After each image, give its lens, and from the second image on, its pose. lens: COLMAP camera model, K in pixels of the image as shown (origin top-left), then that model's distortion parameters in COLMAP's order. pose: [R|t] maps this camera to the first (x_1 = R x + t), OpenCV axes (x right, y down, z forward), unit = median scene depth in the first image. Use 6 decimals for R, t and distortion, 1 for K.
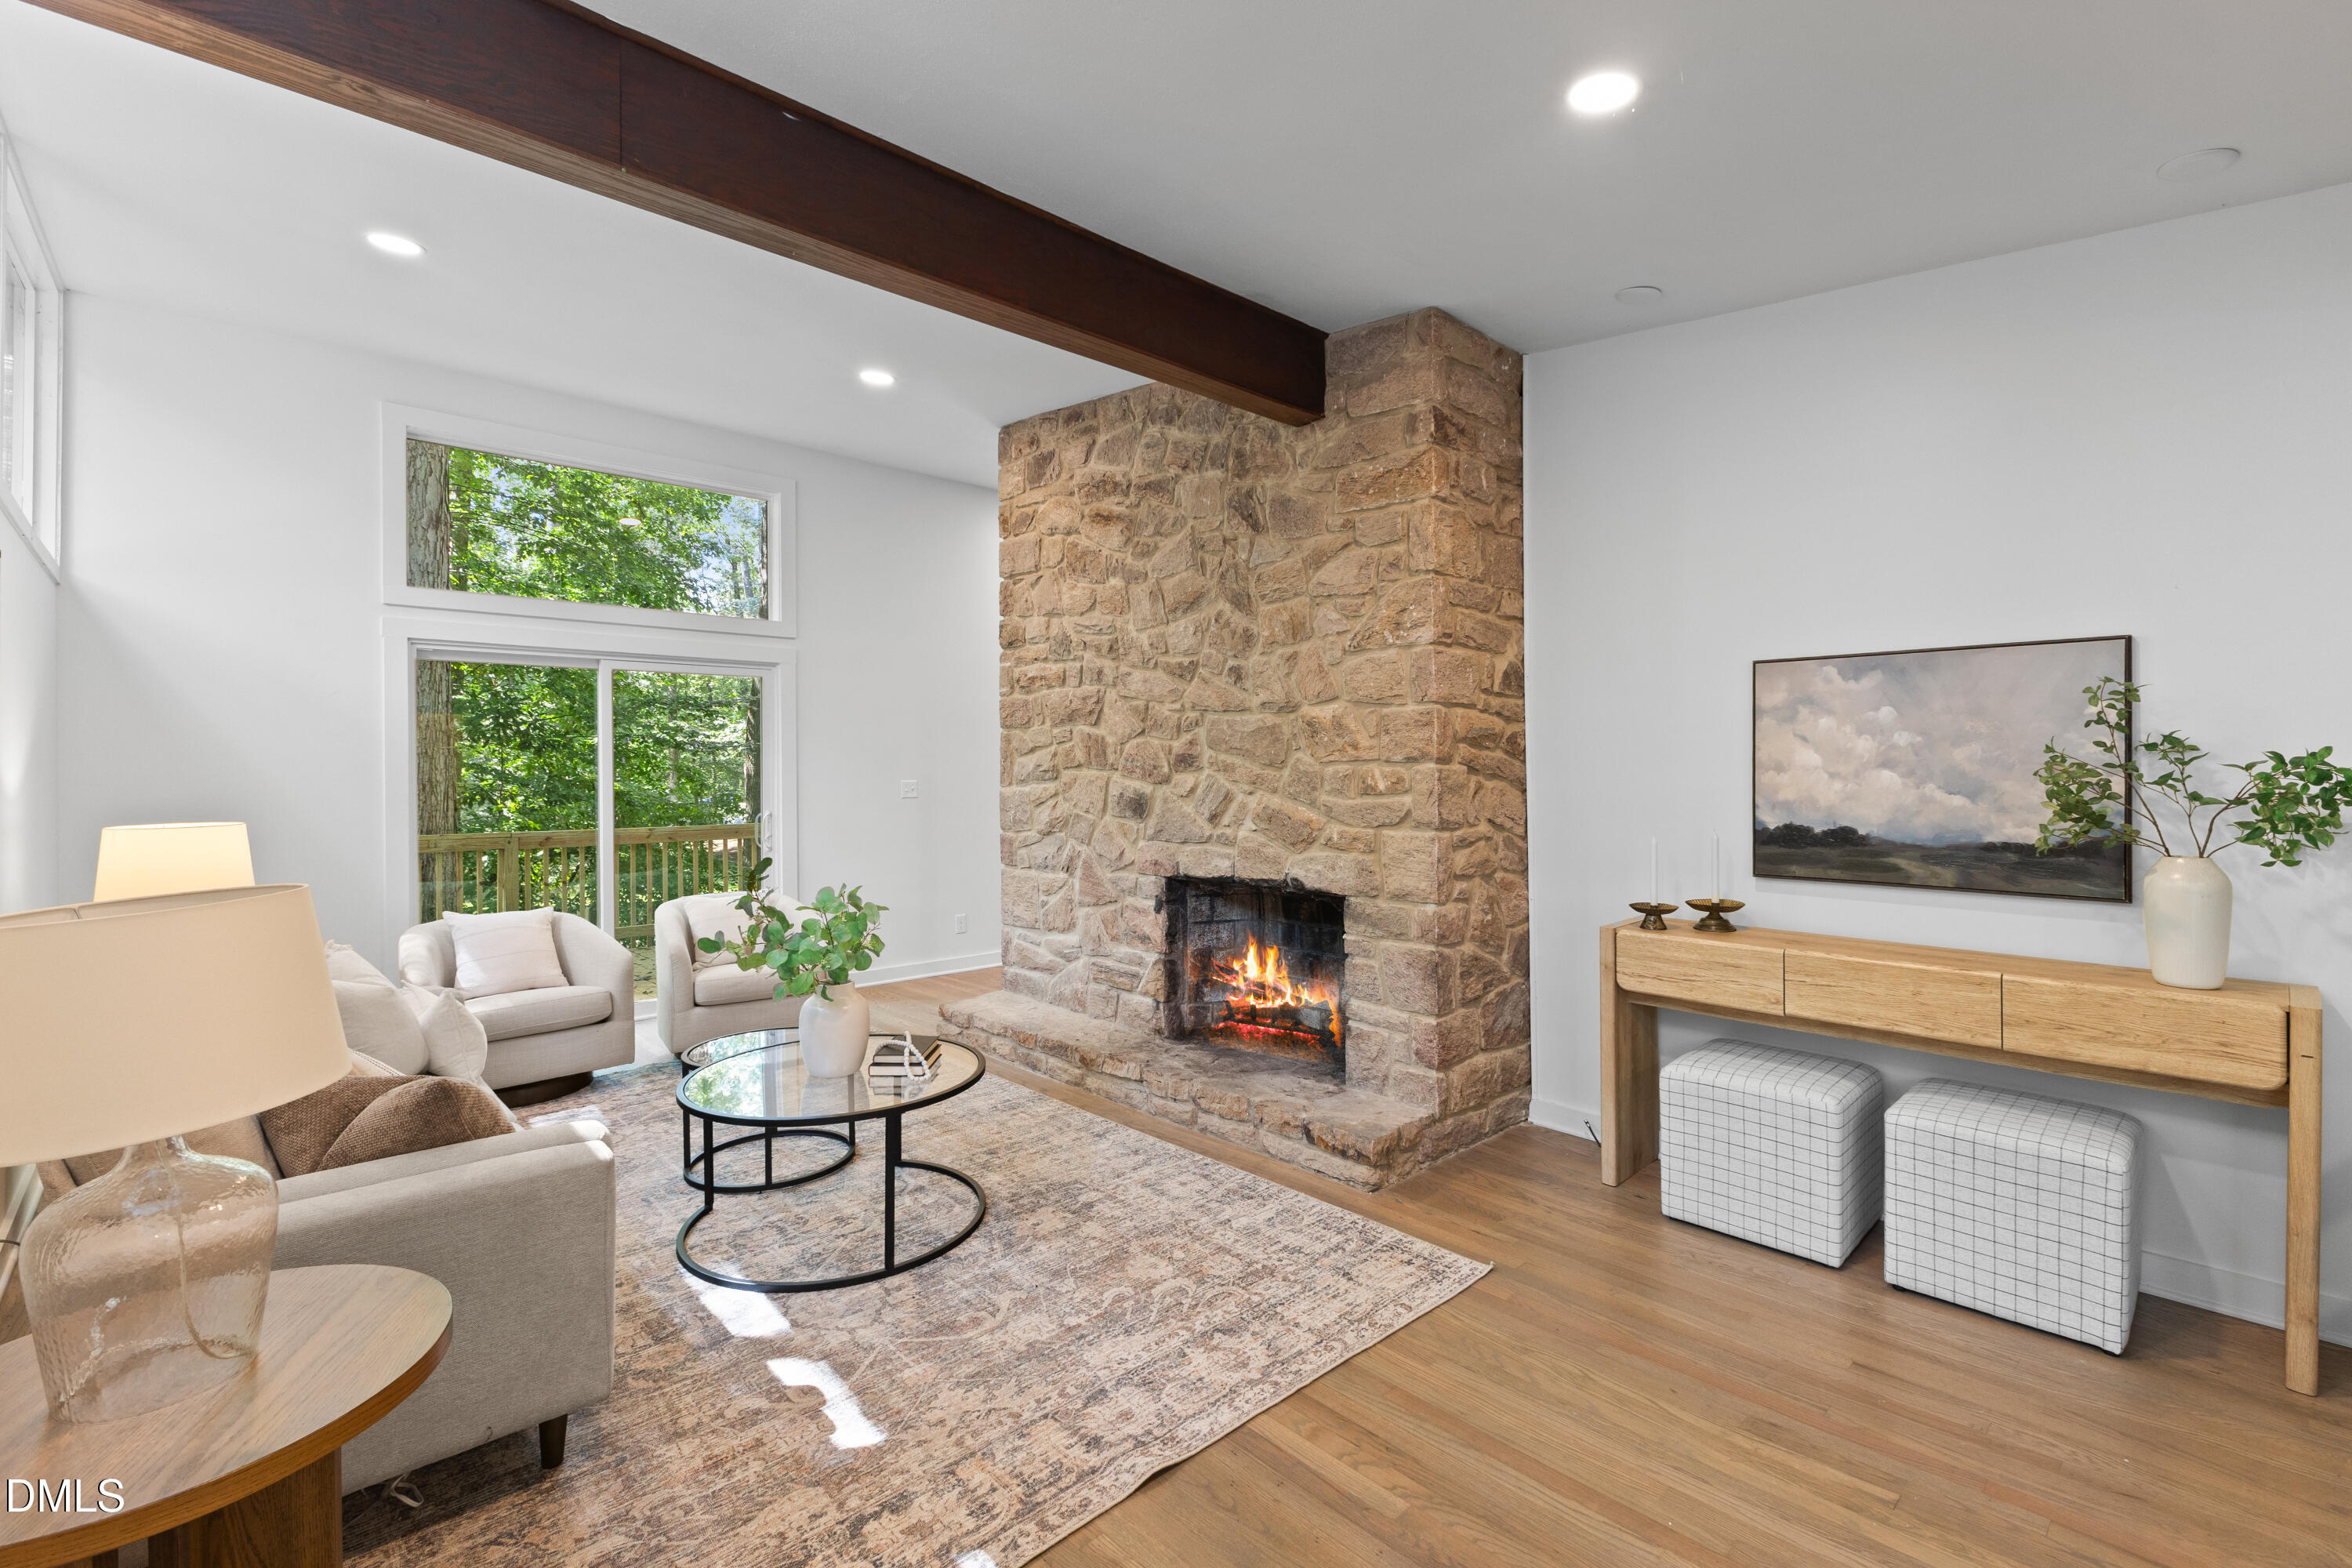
lens RADIAL K [[1038.0, 0, 1183.0], [0, 1038.0, 767.3], [0, 0, 1]] dist [0.003334, 0.000591]
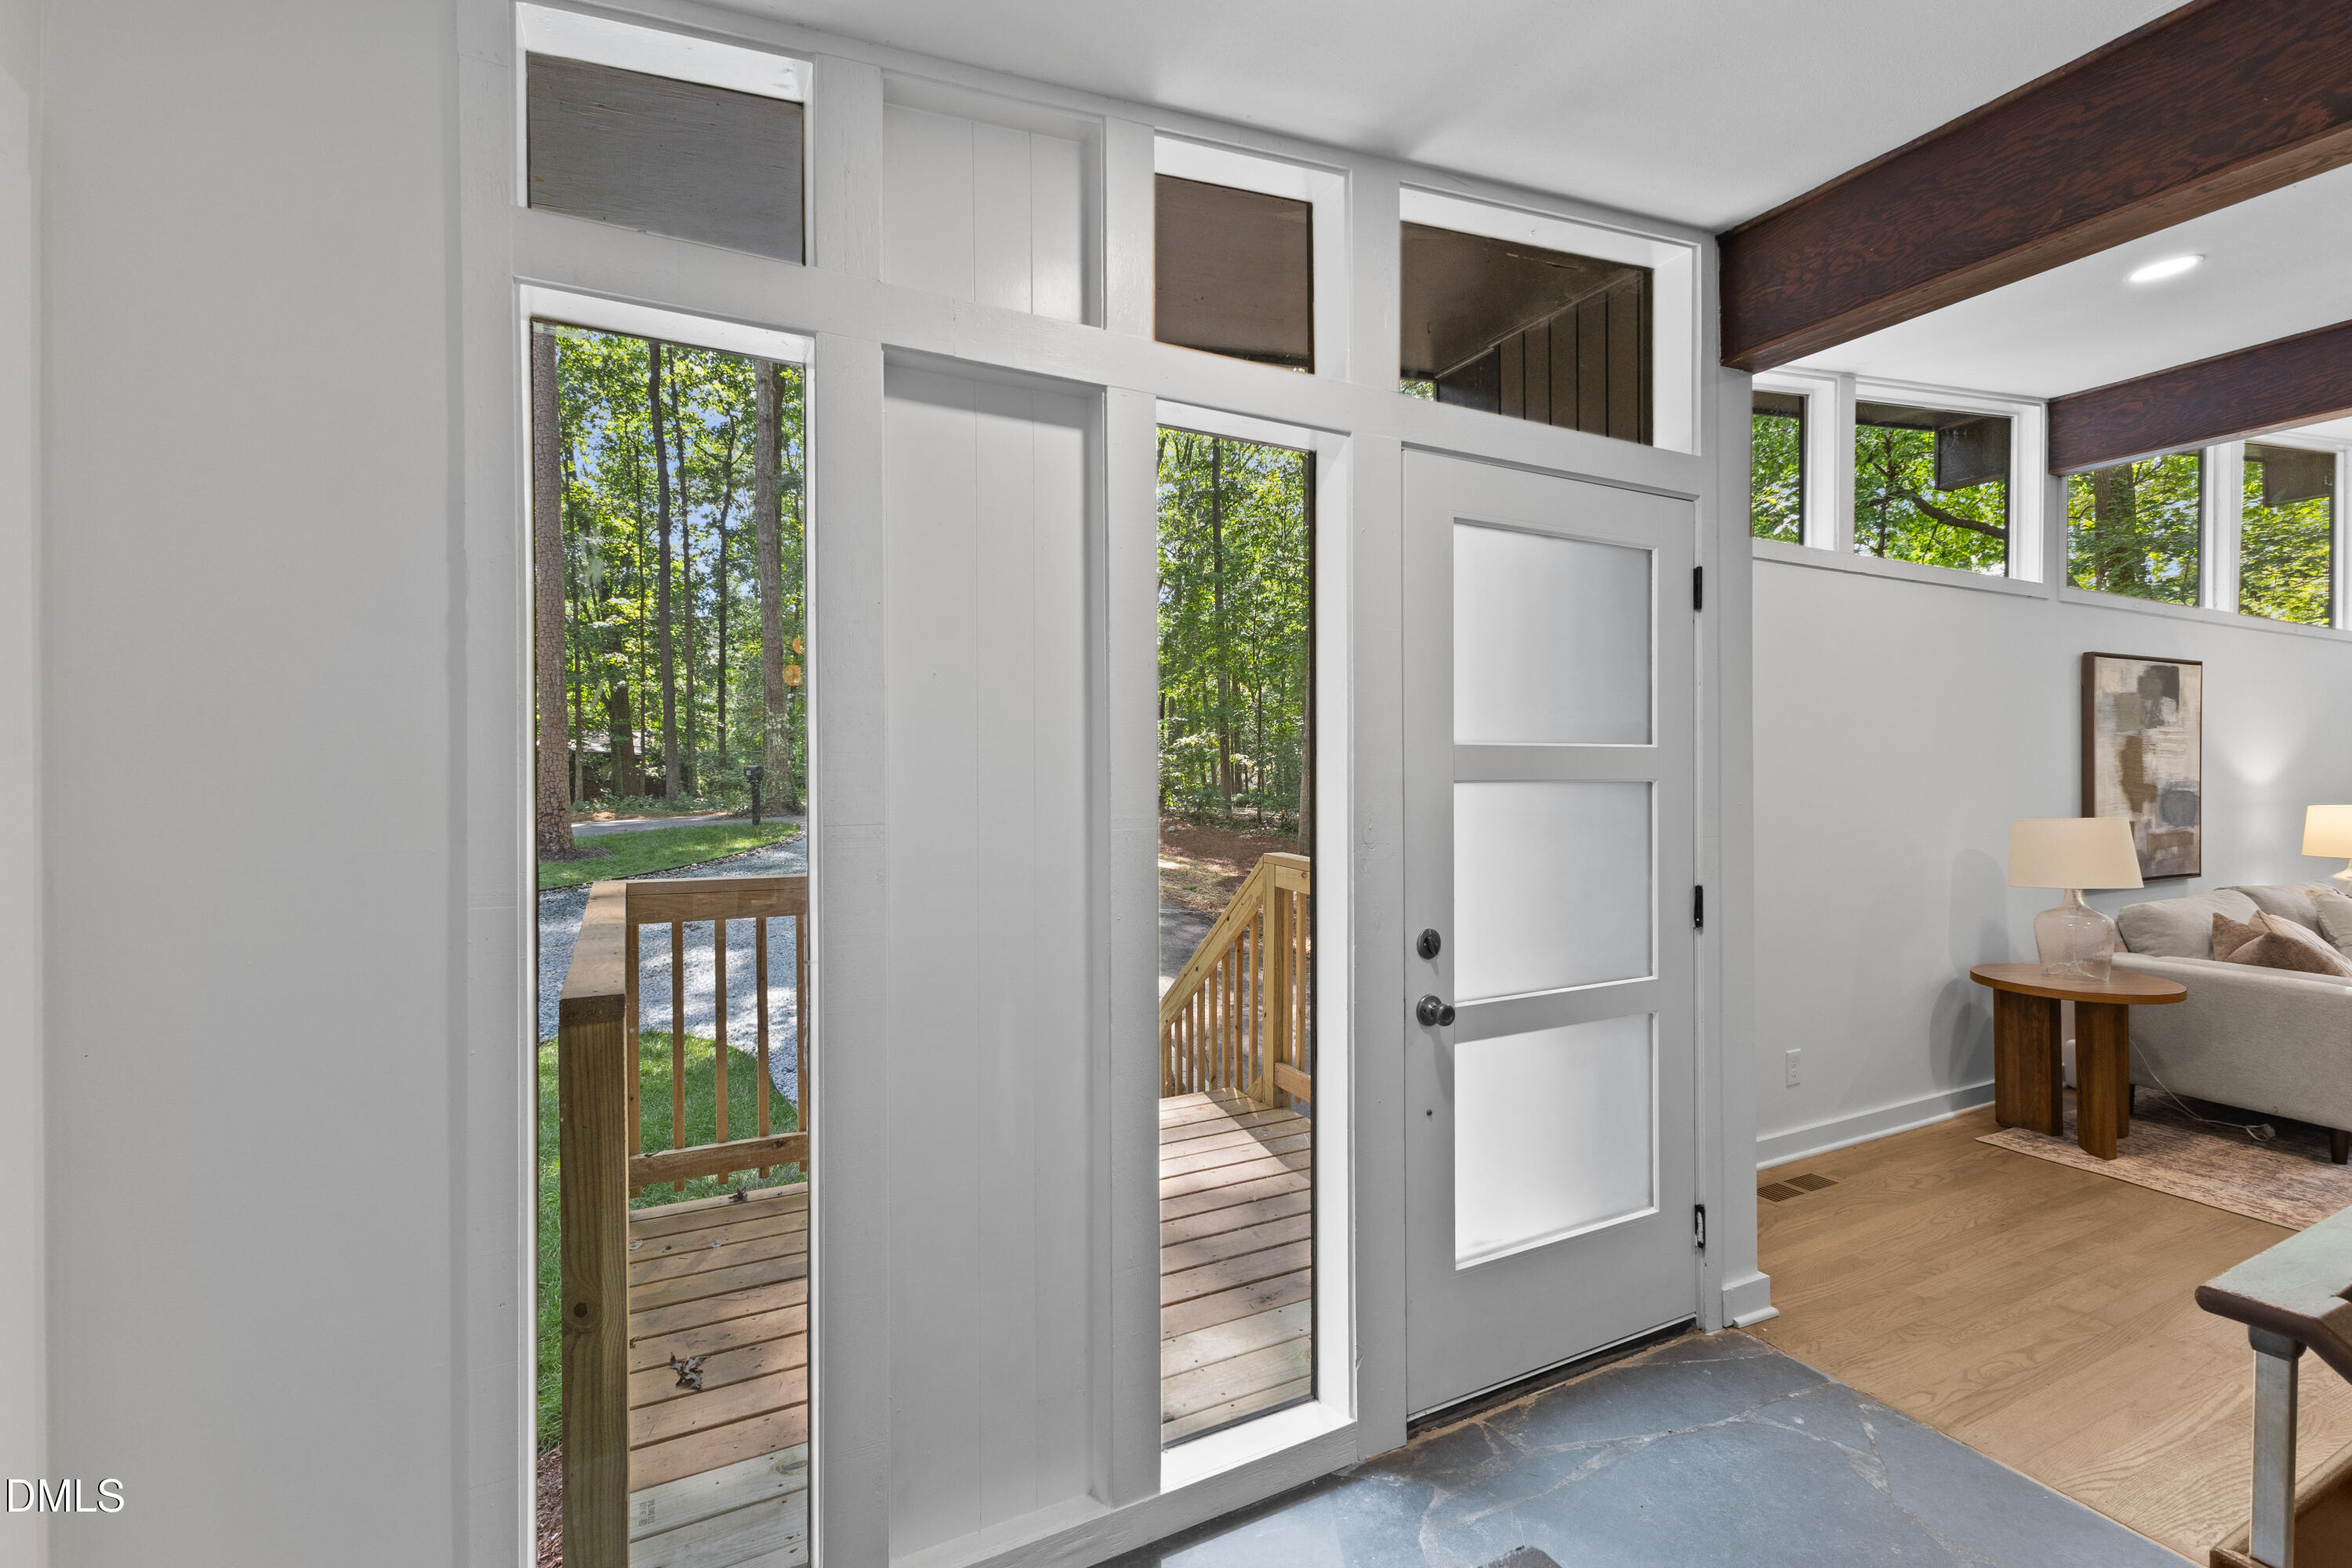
lens RADIAL K [[1018.8, 0, 1175.8], [0, 1018.8, 778.7], [0, 0, 1]] dist [0.003094, -0.000462]
pose [[-0.289372, 0.011314, -0.957150, 0.862344], [0.007339, 0.999927, 0.009601, -0.010860], [0.957189, -0.004247, -0.289434, -0.208650]]
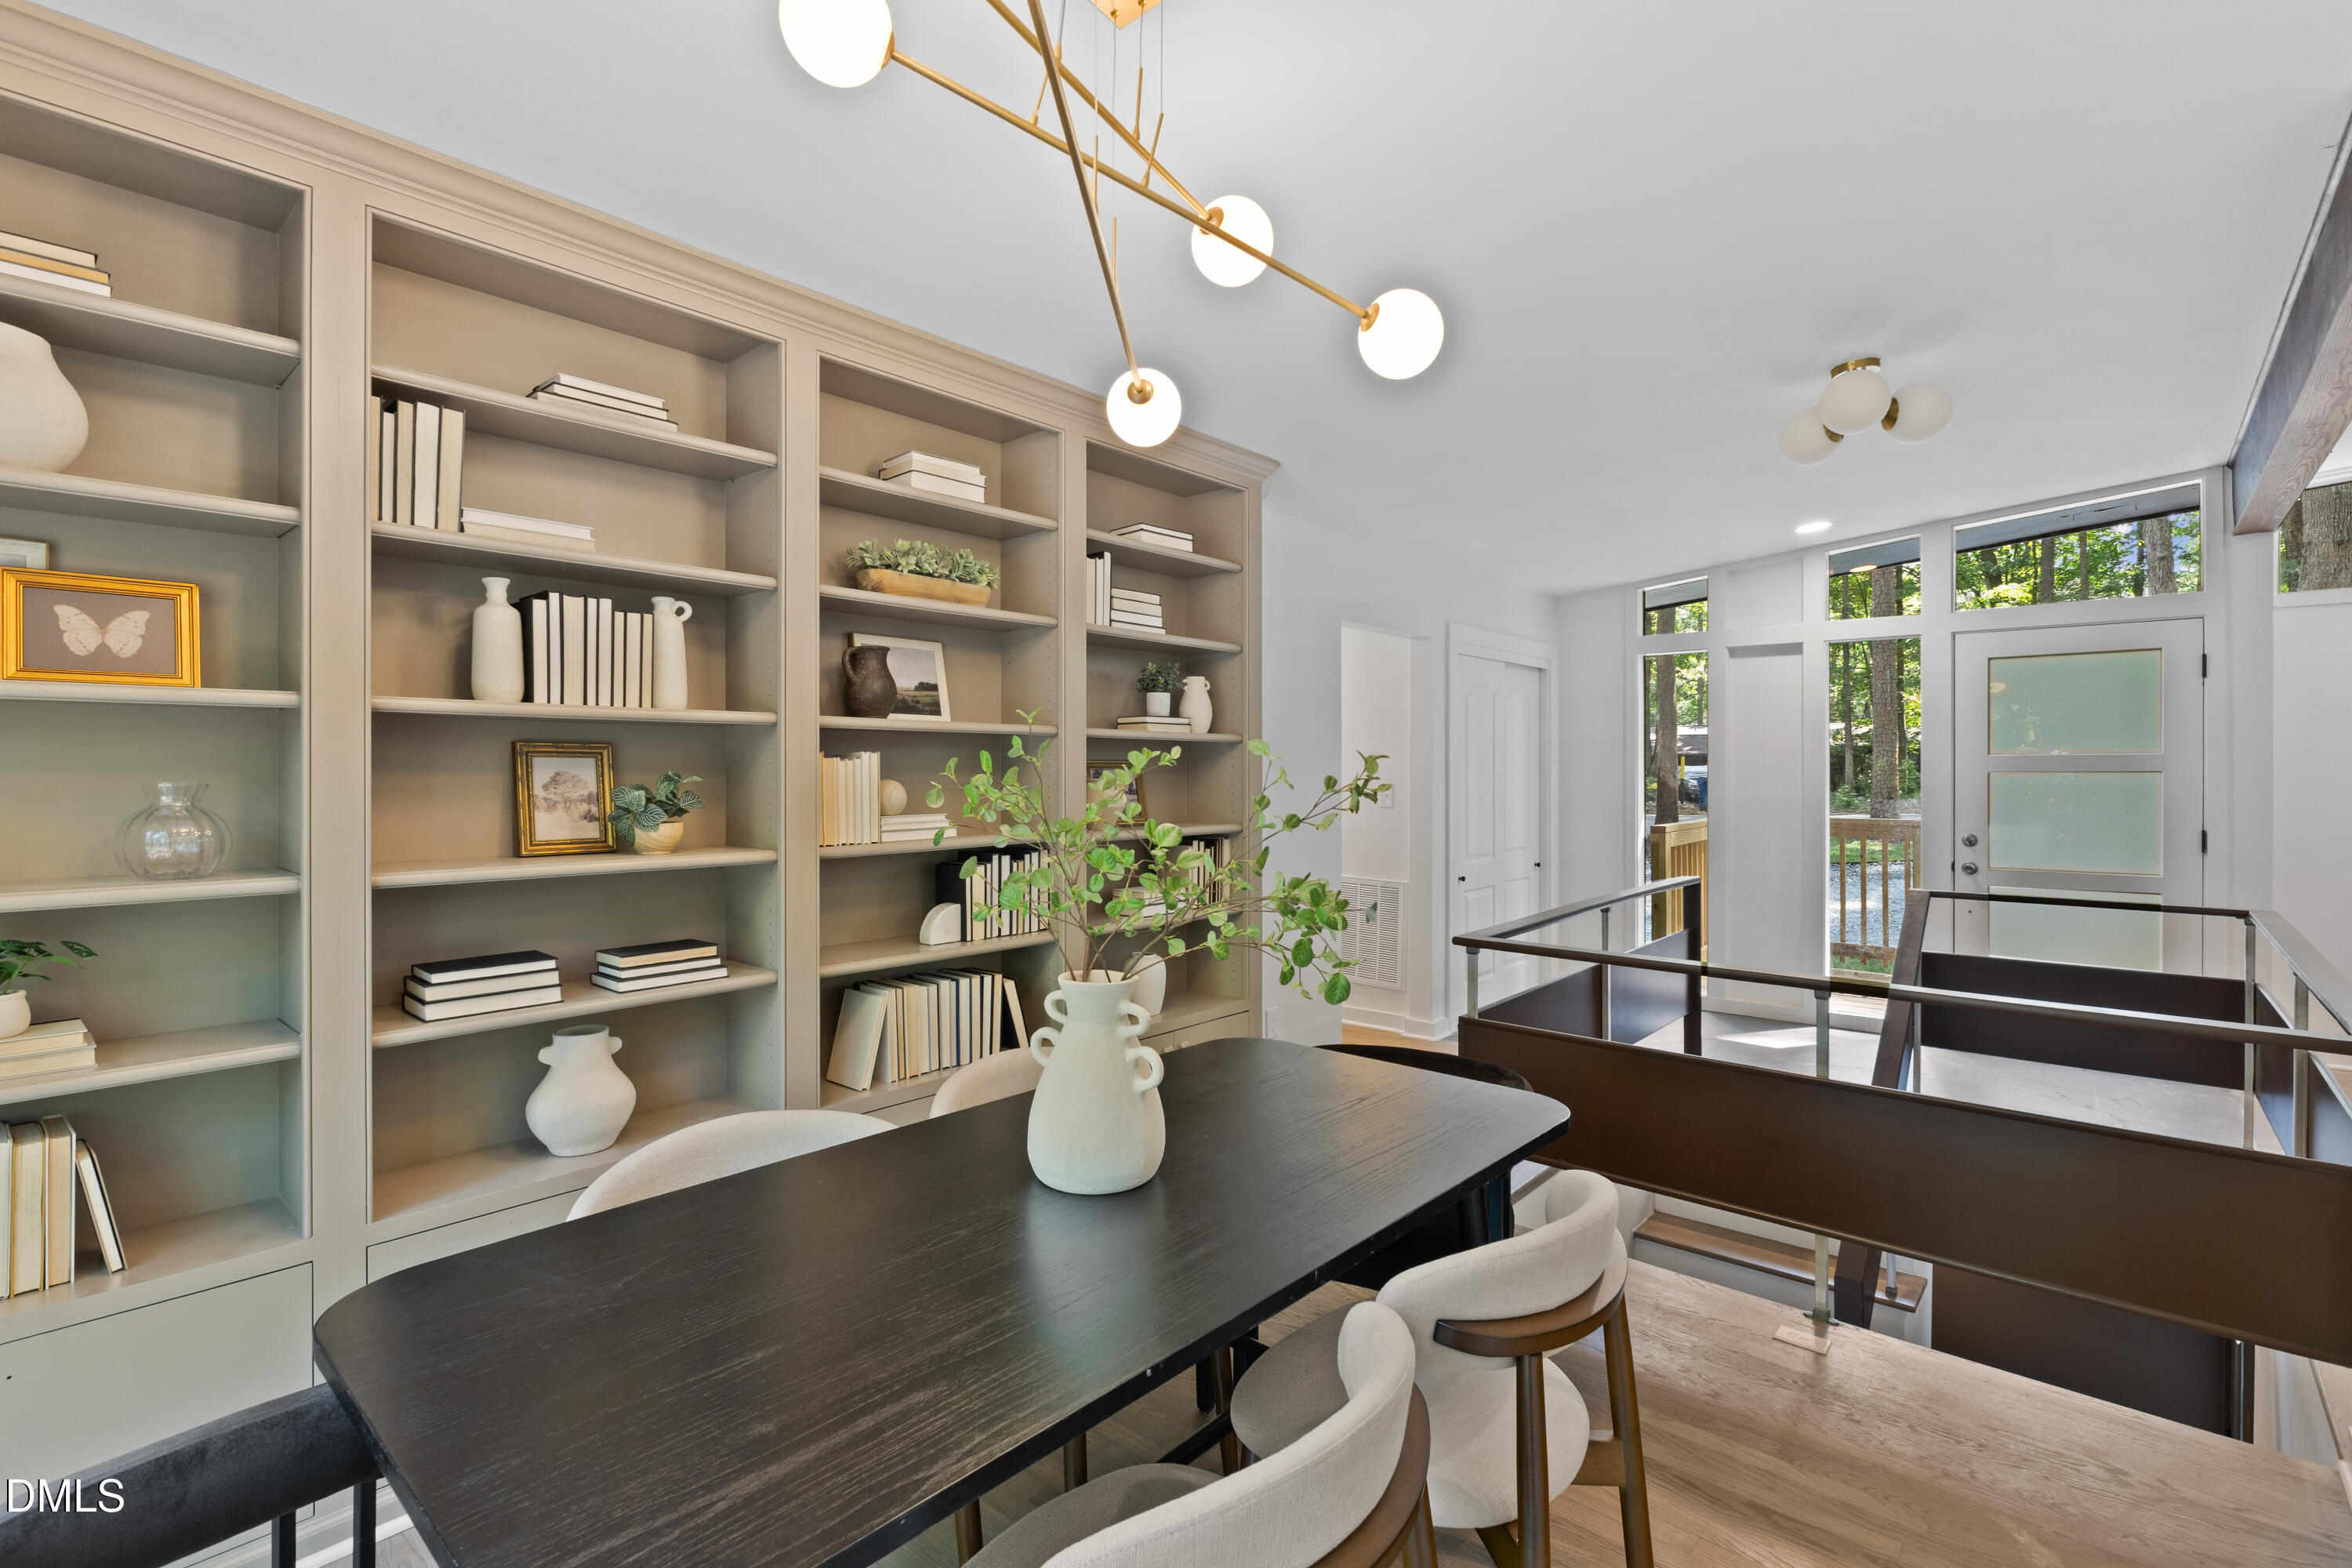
lens RADIAL K [[1068.0, 0, 1176.0], [0, 1068.0, 784.0], [0, 0, 1]] dist [-0.004335, -0.000770]
pose [[-0.996438, 0.010775, -0.083636, 1.419056], [0.010162, 0.999918, 0.007750, -0.008845], [0.083713, 0.006873, -0.996466, 1.035533]]
